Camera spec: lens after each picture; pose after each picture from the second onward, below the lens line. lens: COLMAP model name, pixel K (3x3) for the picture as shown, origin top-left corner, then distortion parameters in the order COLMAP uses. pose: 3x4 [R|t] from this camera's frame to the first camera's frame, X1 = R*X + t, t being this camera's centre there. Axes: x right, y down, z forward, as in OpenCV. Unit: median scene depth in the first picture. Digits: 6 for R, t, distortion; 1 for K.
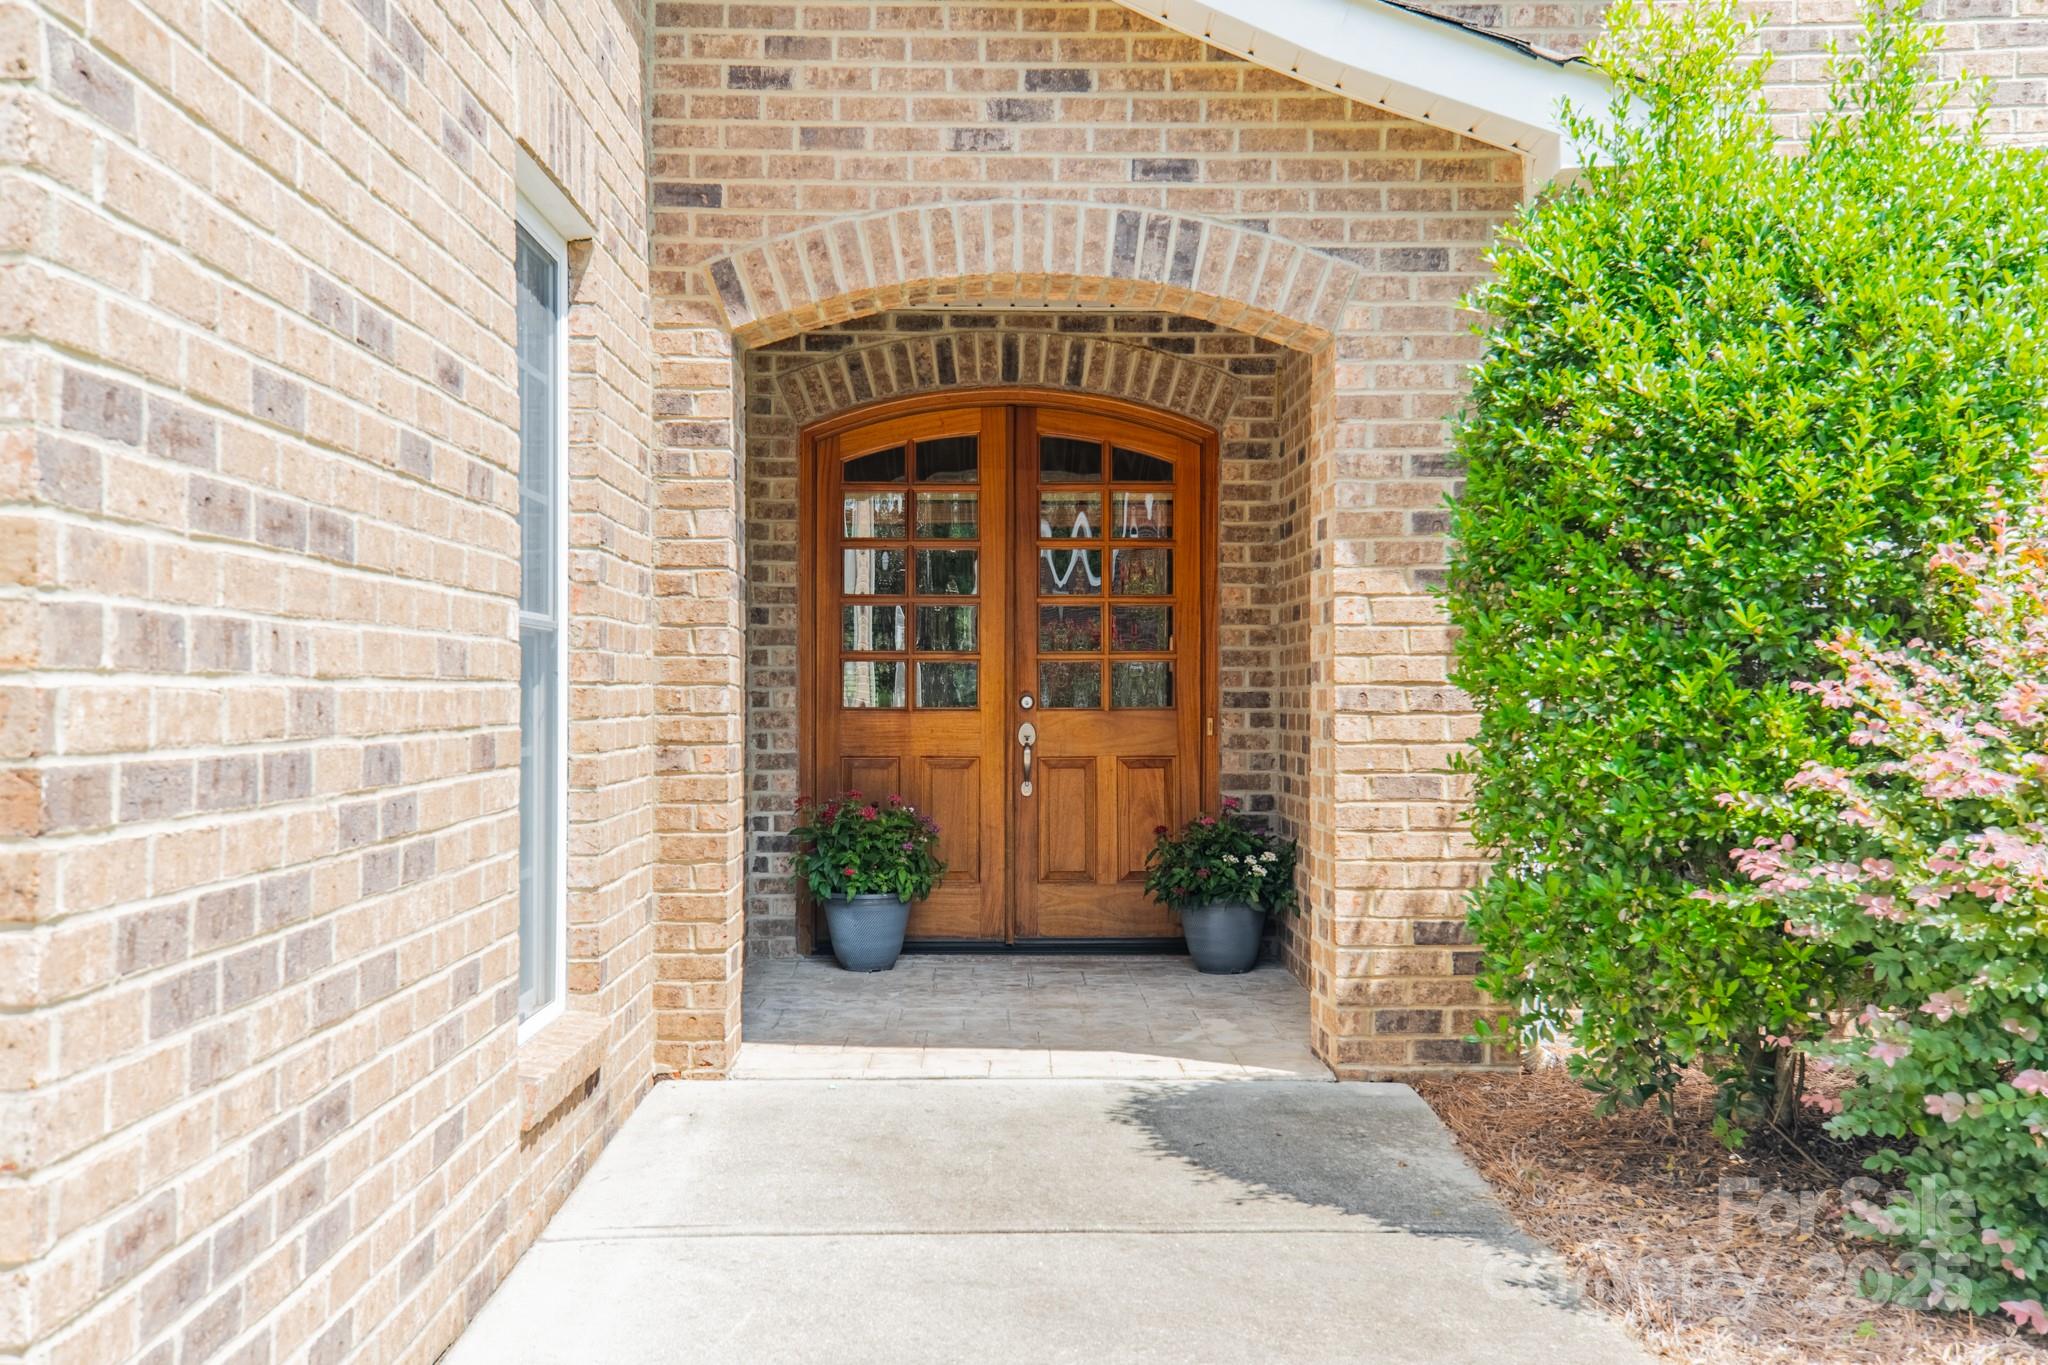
lens RADIAL K [[1961.9, 0, 1024.0], [0, 1961.9, 682.5], [0, 0, 1]] dist [0.142157, -0.008540]
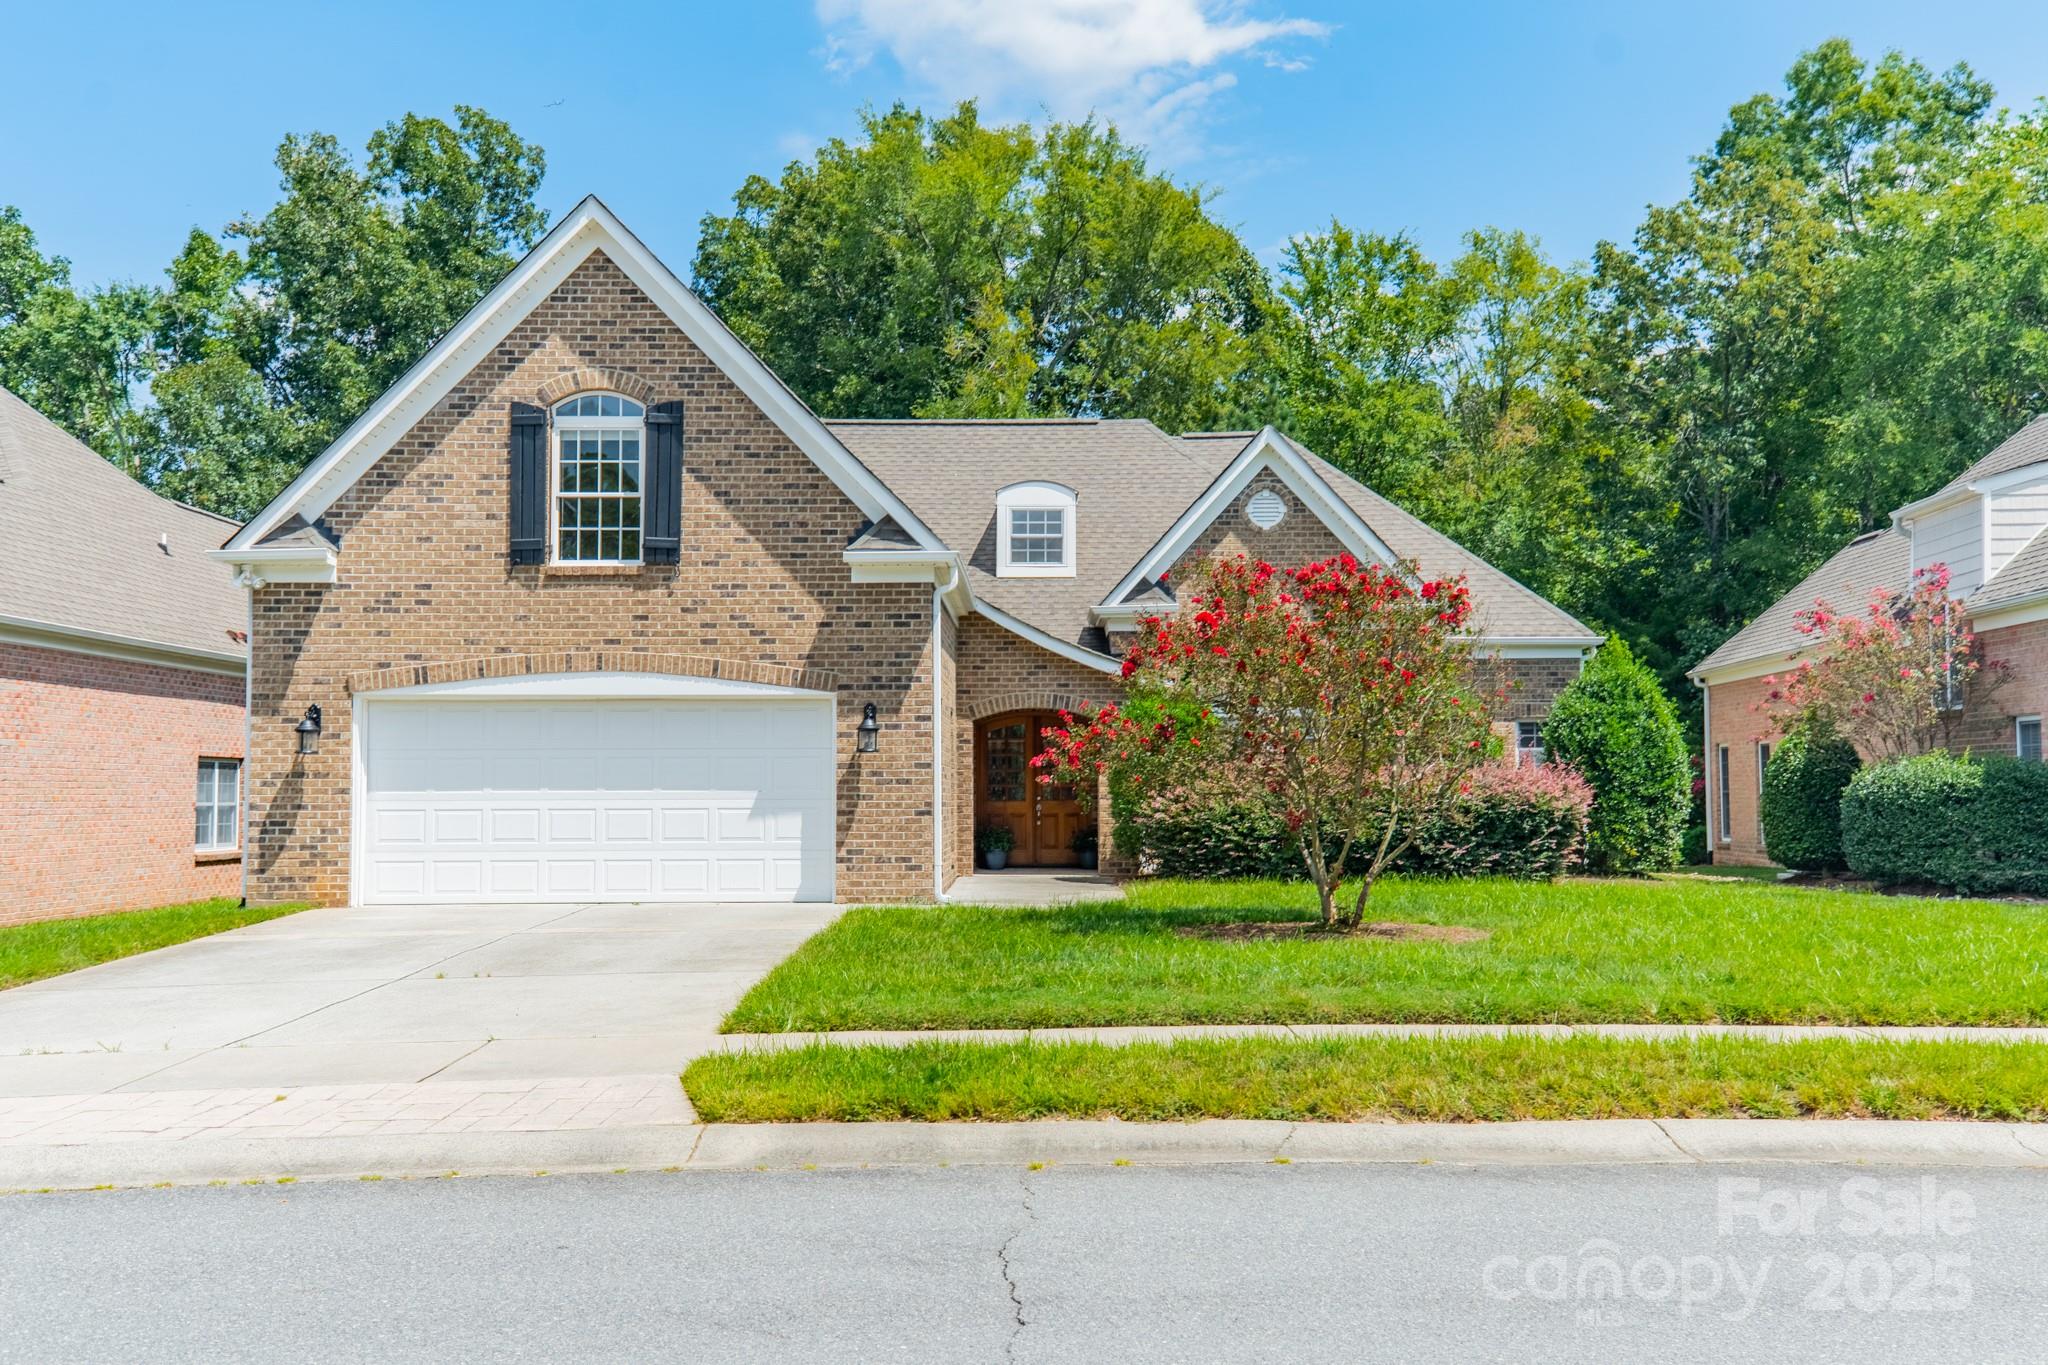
lens RADIAL K [[1961.9, 0, 1024.0], [0, 1961.9, 682.5], [0, 0, 1]] dist [0.142157, -0.008540]
pose [[0.999481, -0.002516, -0.032121, 0.128596], [0.000787, 0.998556, -0.053706, -0.013120], [0.032210, 0.053653, 0.998040, -3.734142]]
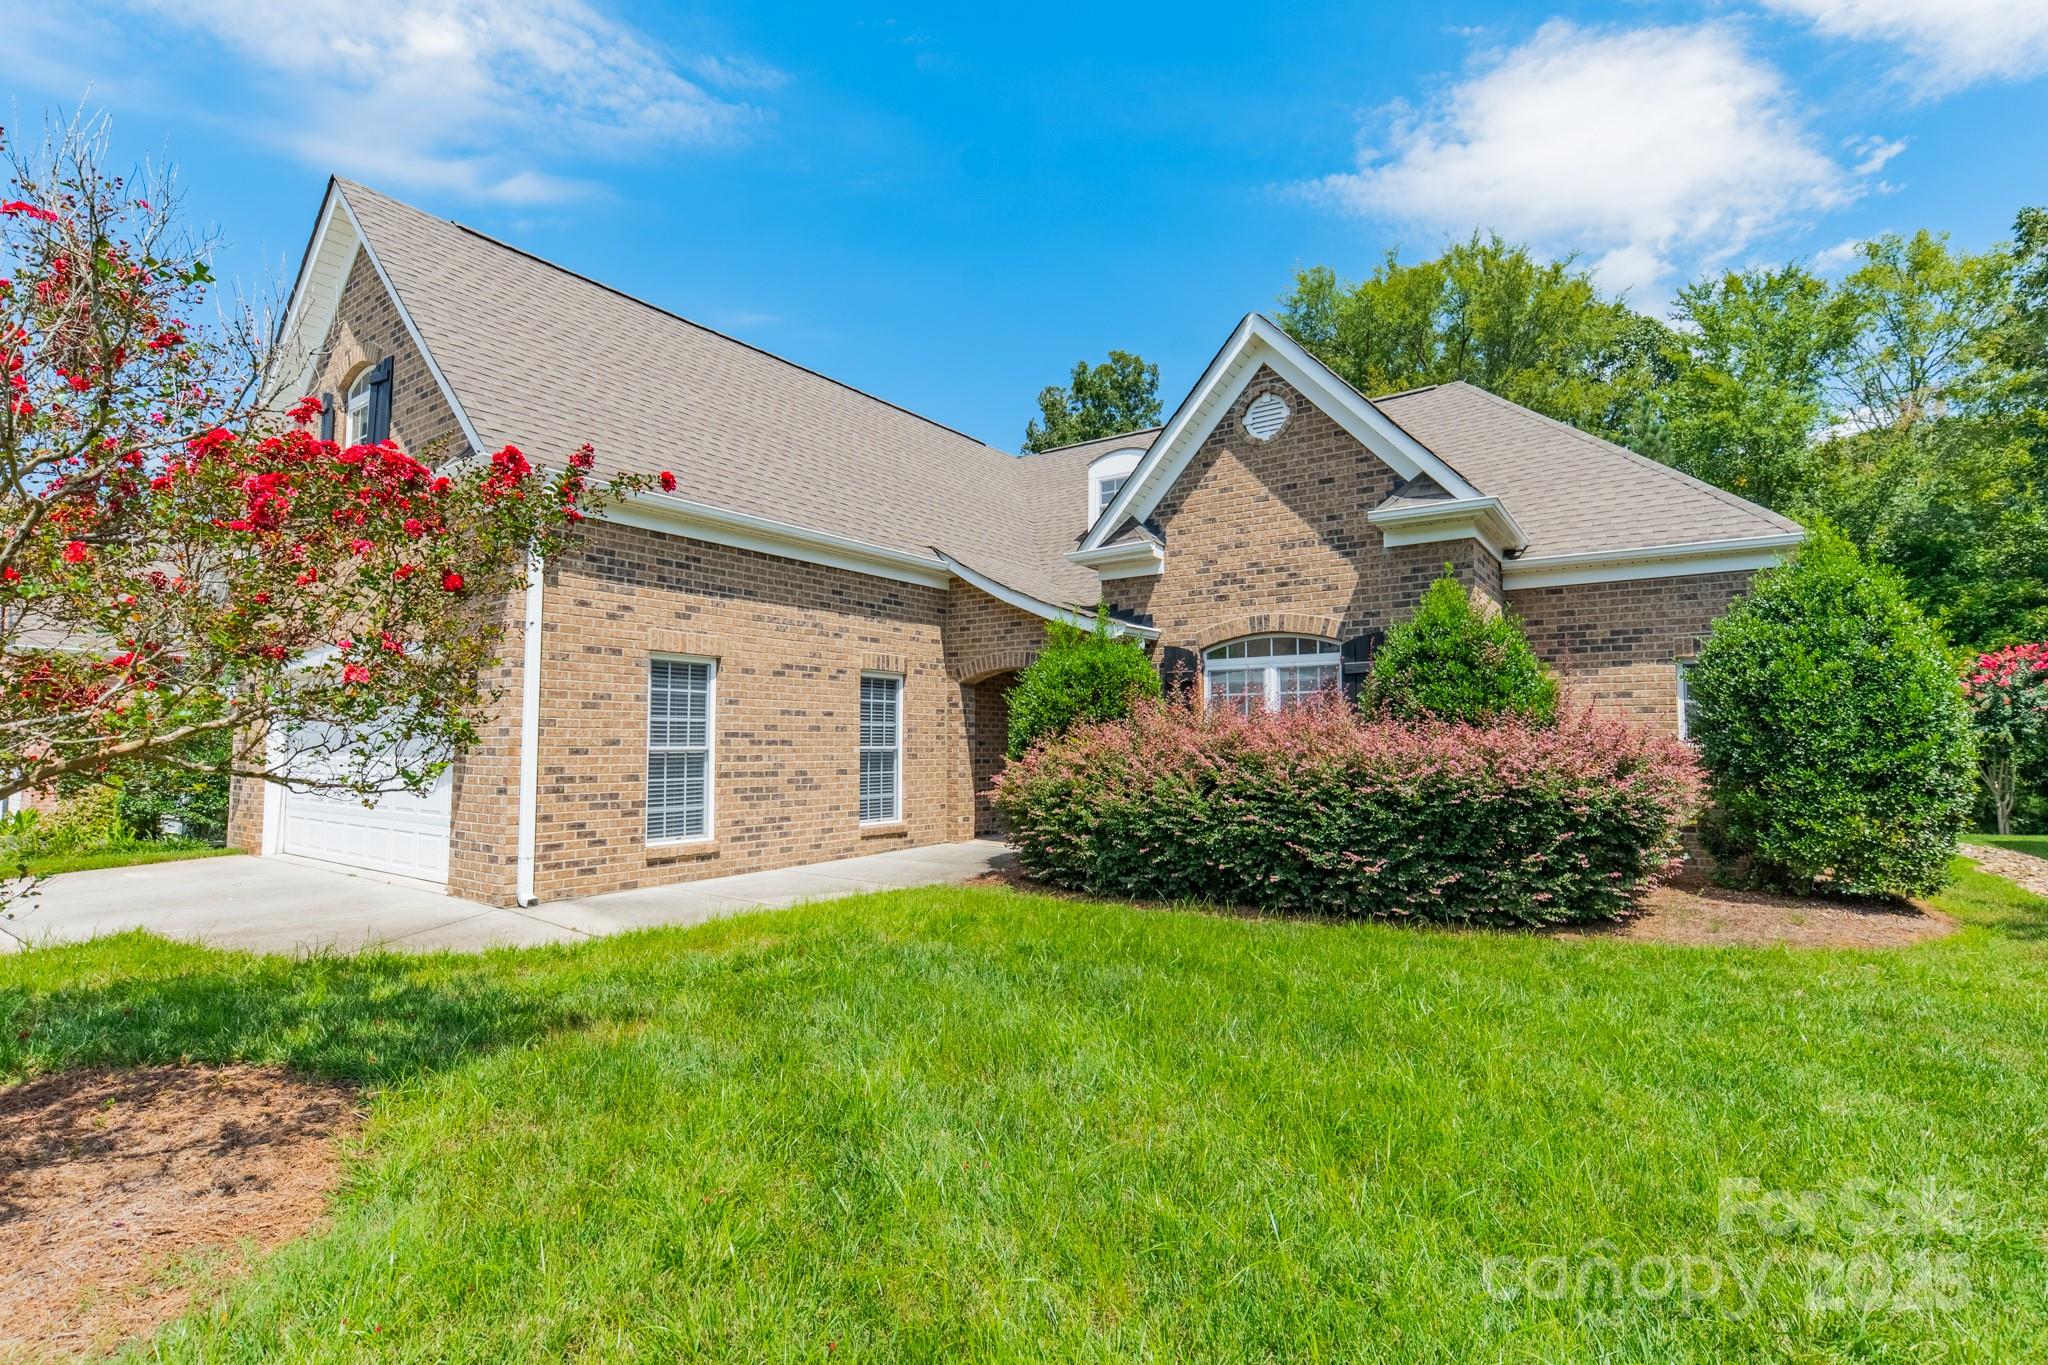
lens RADIAL K [[942.9, 0, 1033.8], [0, 942.9, 692.8], [0, 0, 1]] dist [-0.004833, -0.000073]
pose [[0.807404, -0.028373, -0.589316, 1.304164], [-0.000399, 0.998816, -0.048636, -0.045704], [0.589999, 0.039504, 0.806437, -0.691531]]
